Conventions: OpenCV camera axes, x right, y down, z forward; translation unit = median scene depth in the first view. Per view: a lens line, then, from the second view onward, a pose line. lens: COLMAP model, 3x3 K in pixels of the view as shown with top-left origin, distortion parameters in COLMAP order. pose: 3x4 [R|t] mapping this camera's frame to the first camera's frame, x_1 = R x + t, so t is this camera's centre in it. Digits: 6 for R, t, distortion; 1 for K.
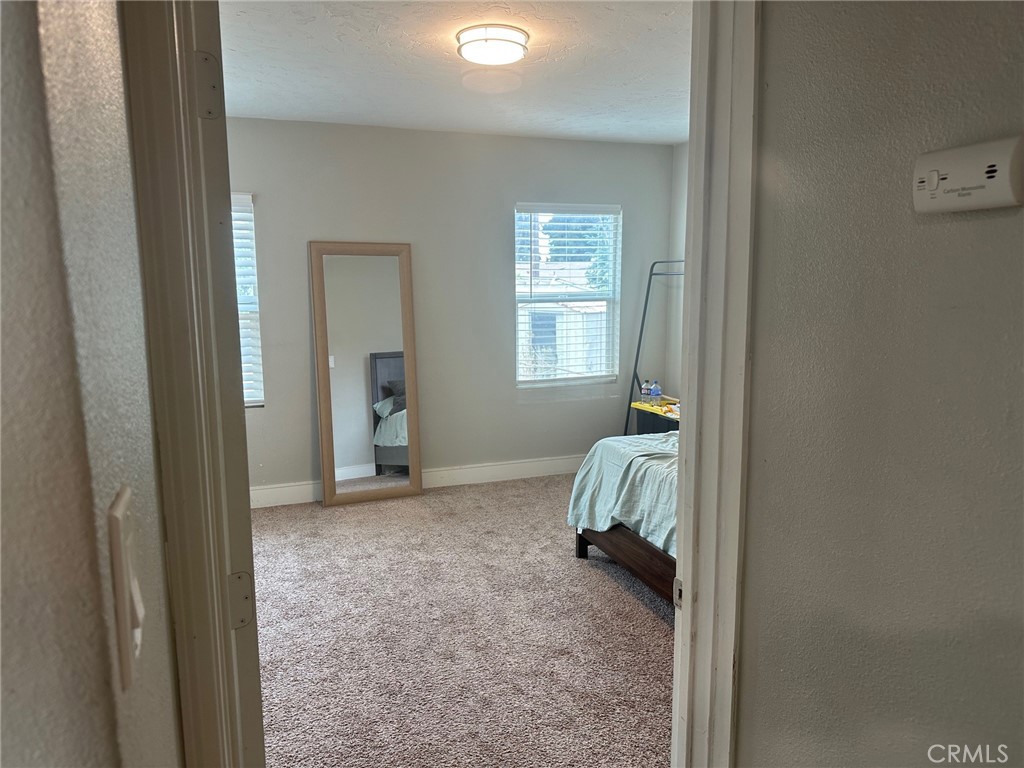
lens RADIAL K [[706.1, 0, 506.5], [0, 706.1, 394.8], [0, 0, 1]] dist [0.156689, -0.276741]
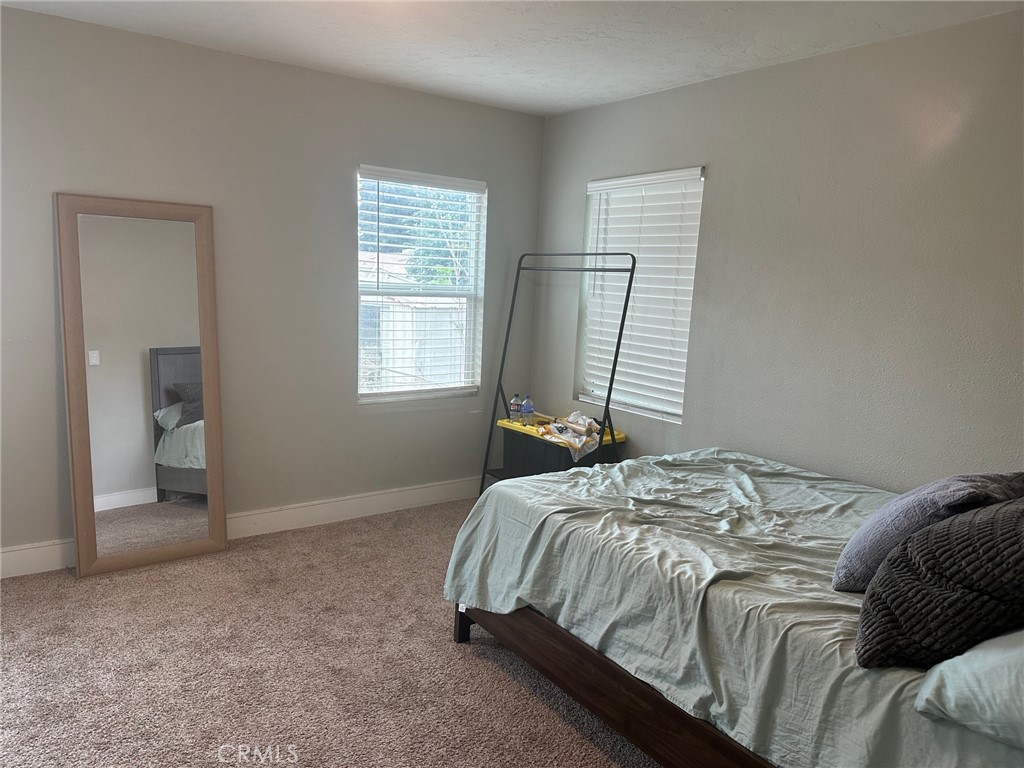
lens RADIAL K [[719.2, 0, 500.9], [0, 719.2, 389.9], [0, 0, 1]] dist [0.096674, -0.132143]
pose [[0.966422, 0.006607, 0.256874, -0.043327], [-0.006823, 0.999977, -0.000049, -0.029241], [-0.256868, -0.001705, 0.966445, 0.213335]]
